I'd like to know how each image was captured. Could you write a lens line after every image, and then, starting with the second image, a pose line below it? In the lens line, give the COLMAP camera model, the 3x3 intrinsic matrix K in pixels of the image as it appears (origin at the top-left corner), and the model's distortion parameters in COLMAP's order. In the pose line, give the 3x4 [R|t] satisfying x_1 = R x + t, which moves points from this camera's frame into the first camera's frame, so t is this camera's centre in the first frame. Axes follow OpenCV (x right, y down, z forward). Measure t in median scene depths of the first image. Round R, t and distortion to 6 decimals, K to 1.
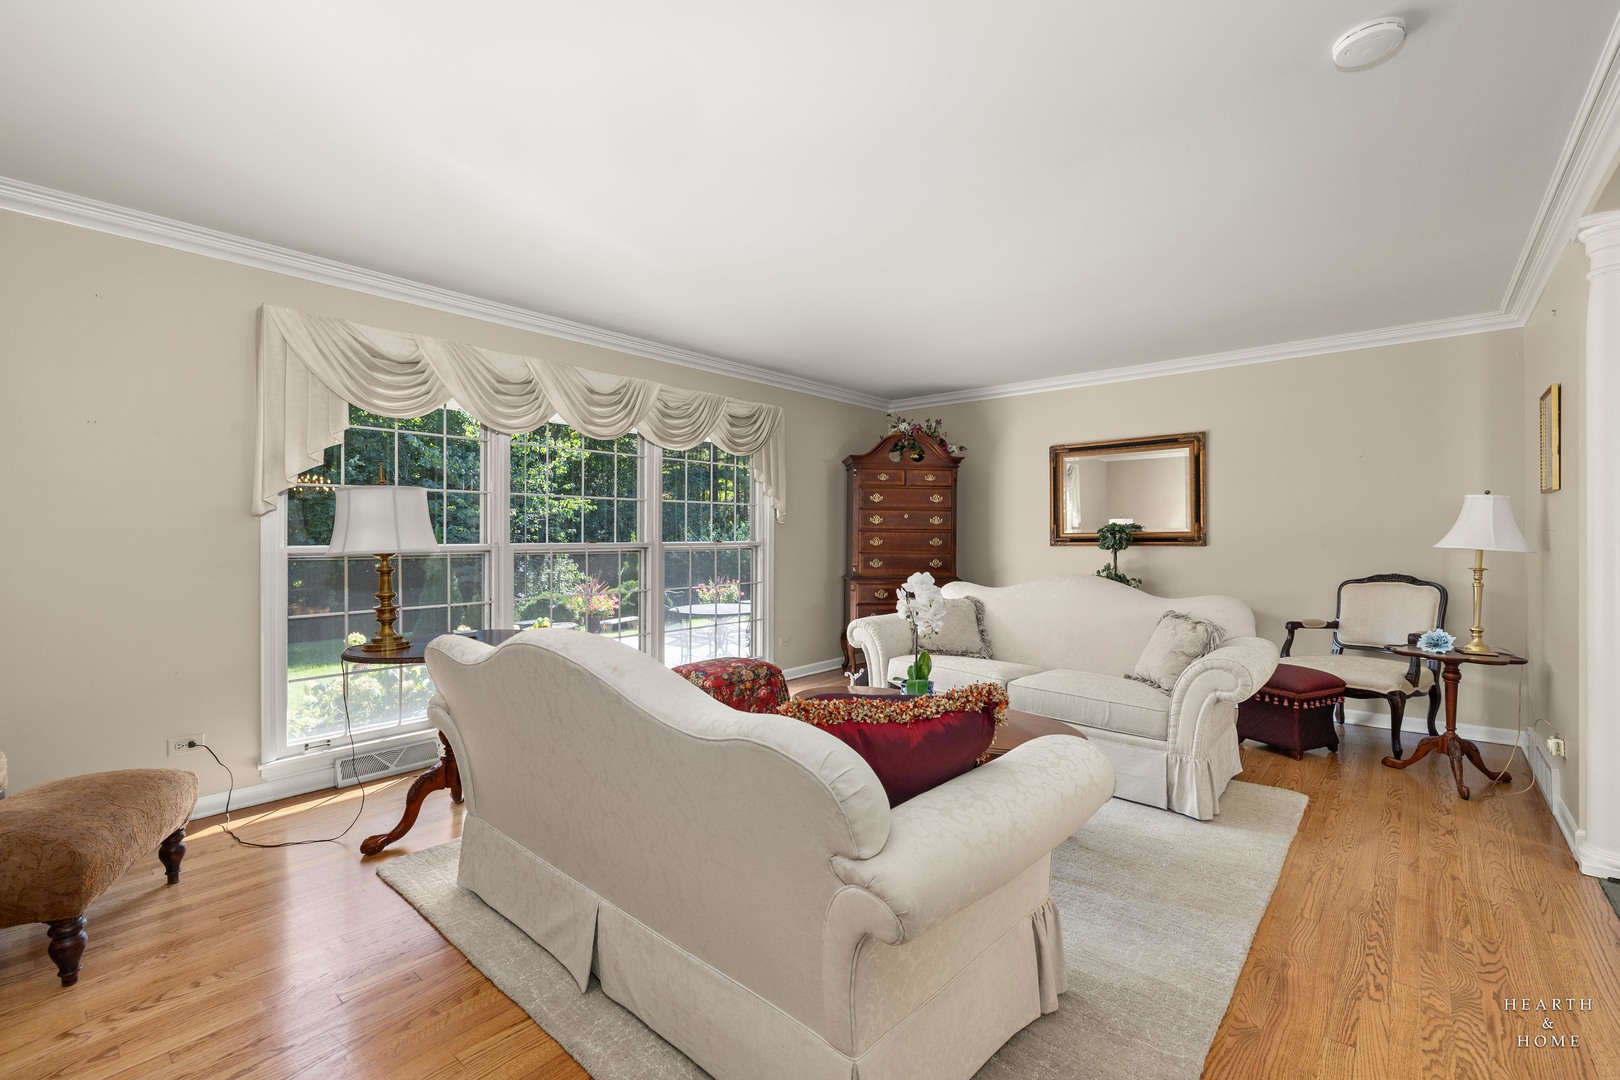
lens RADIAL K [[660.5, 0, 810.0], [0, 660.5, 540.0], [0, 0, 1]] dist [0.000540, -0.000042]
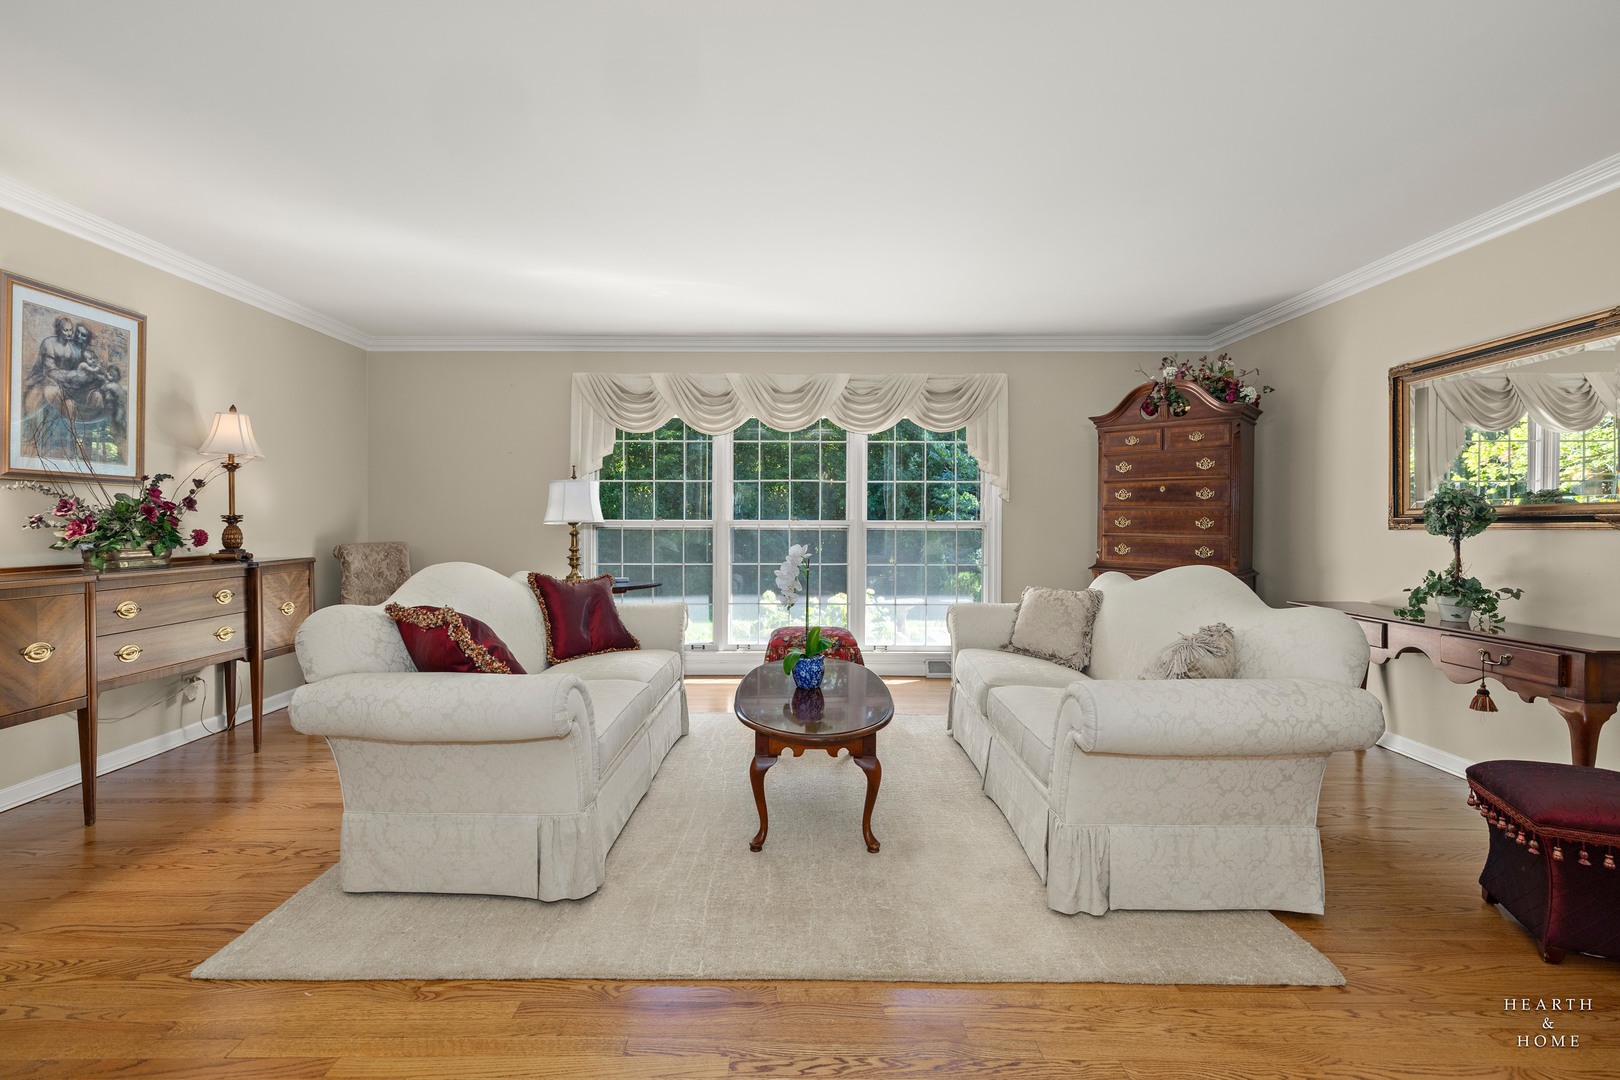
lens RADIAL K [[691.6, 0, 810.0], [0, 691.6, 540.0], [0, 0, 1]] dist [-0.000522, -0.000062]
pose [[0.660940, 0.023305, -0.750077, 0.569434], [-0.010972, 0.999711, 0.021393, 0.012130], [0.750359, -0.005909, 0.661005, 0.190839]]
